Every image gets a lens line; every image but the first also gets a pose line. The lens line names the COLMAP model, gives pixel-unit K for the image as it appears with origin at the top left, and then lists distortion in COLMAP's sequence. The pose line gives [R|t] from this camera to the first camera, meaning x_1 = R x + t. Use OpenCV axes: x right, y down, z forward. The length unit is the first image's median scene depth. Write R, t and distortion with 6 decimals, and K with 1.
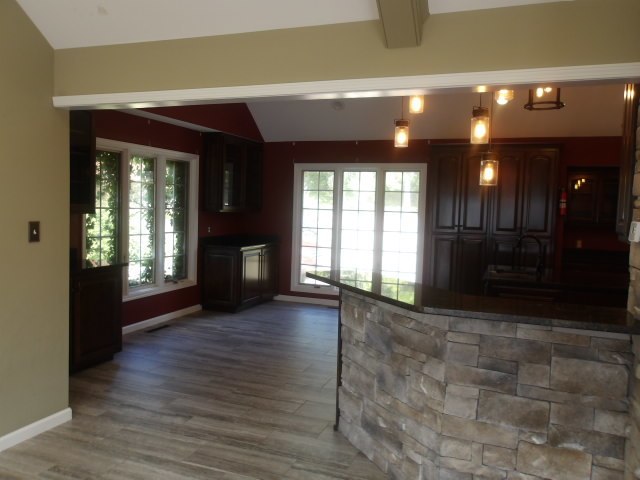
lens RADIAL K [[525.1, 0, 320.3], [0, 525.1, 236.3], [0, 0, 1]] dist [-0.002184, 0.009223]
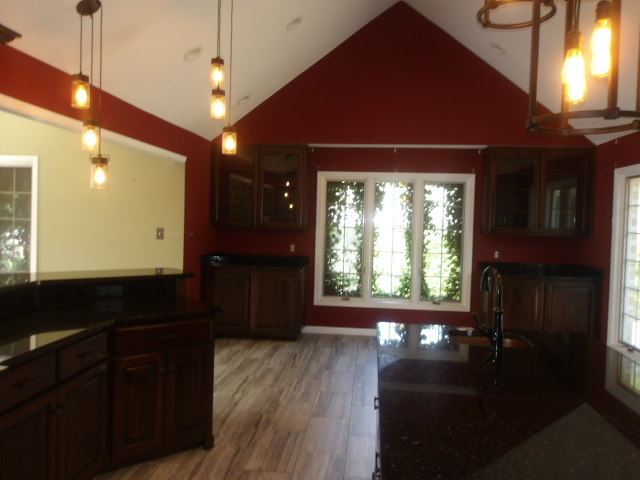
lens RADIAL K [[525.1, 0, 320.3], [0, 525.1, 236.3], [0, 0, 1]] dist [-0.002184, 0.009223]
pose [[0.254737, 0.003349, -0.967005, 0.687316], [-0.078298, 0.996782, -0.017173, -0.005548], [0.963835, 0.080089, 0.254179, 0.562282]]
